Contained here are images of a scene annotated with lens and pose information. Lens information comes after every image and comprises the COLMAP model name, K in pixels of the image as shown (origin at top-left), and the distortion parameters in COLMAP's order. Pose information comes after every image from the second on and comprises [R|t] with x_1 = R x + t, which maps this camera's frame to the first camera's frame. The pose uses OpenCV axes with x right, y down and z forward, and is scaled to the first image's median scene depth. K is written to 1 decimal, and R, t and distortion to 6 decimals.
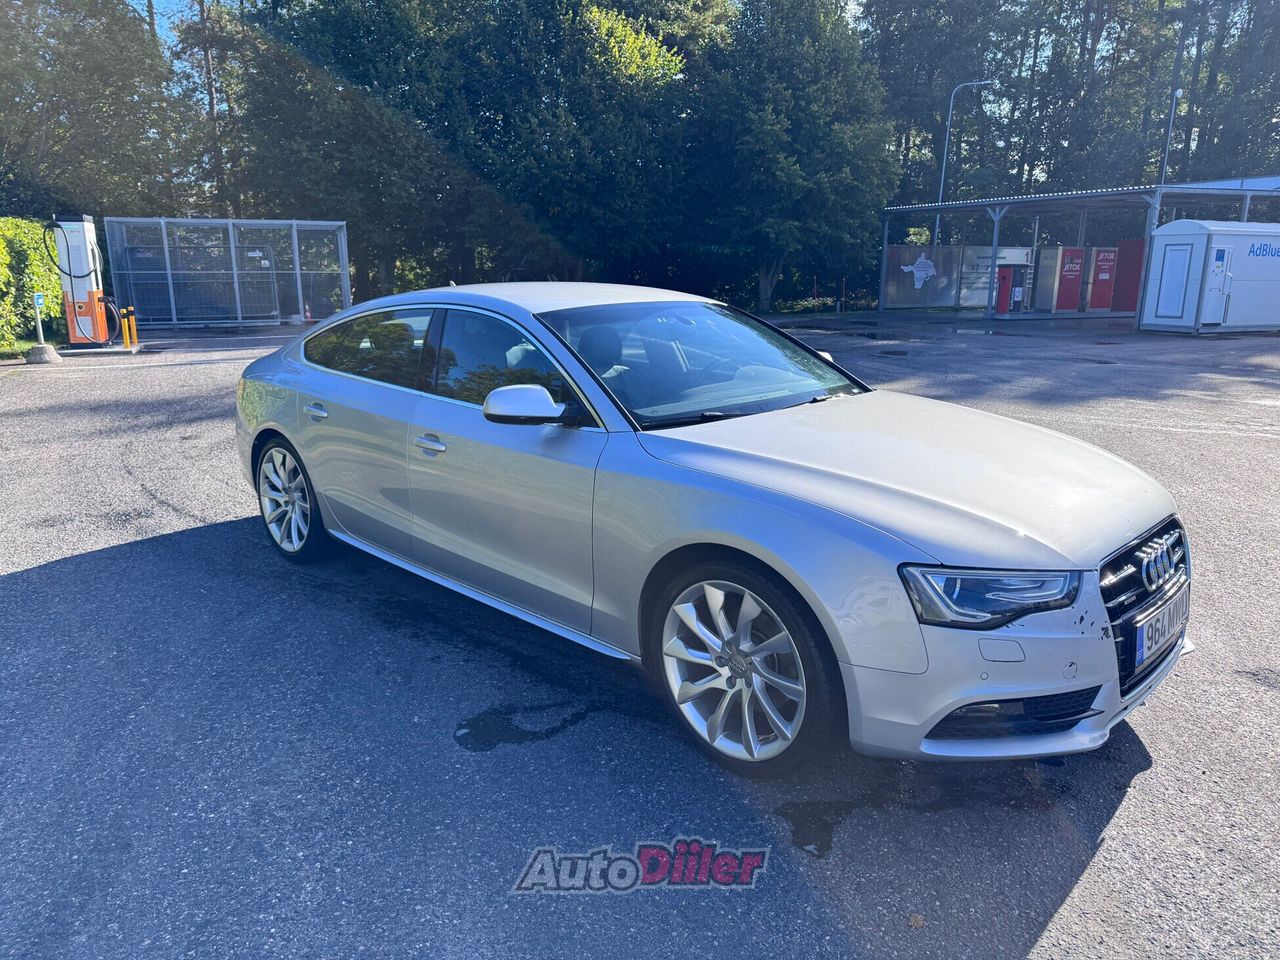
lens RADIAL K [[901.4, 0, 637.6], [0, 901.4, 485.0], [0, 0, 1]] dist [0.001080, -0.010952]
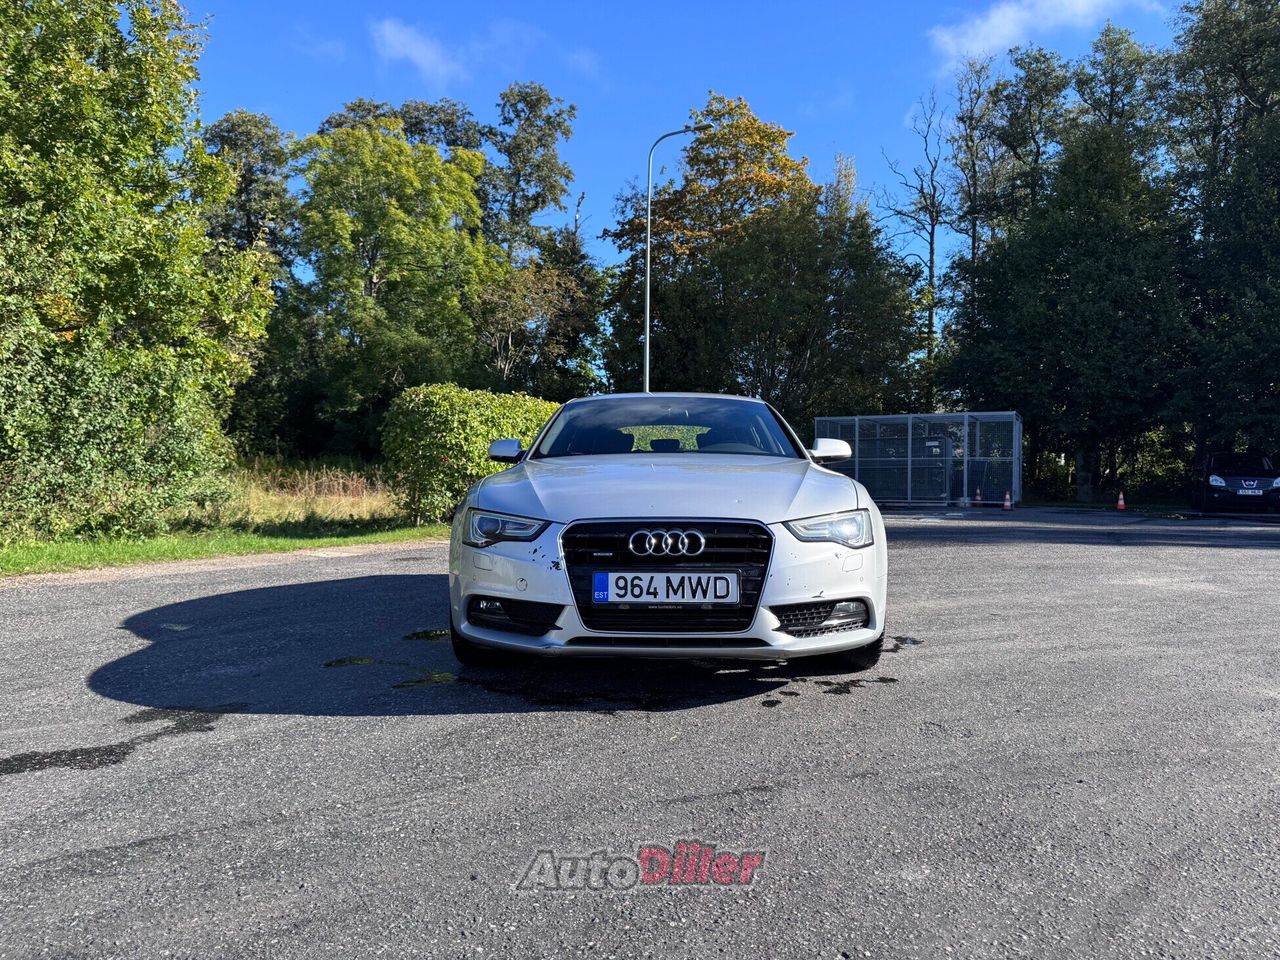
lens RADIAL K [[885.3, 0, 640.0], [0, 885.3, 480.0], [0, 0, 1]] dist [0.075273, -0.141820]
pose [[0.673269, 0.004421, -0.739385, 0.146983], [-0.171107, 0.973770, -0.149984, 0.016903], [0.719327, 0.227493, 0.656365, 0.016345]]
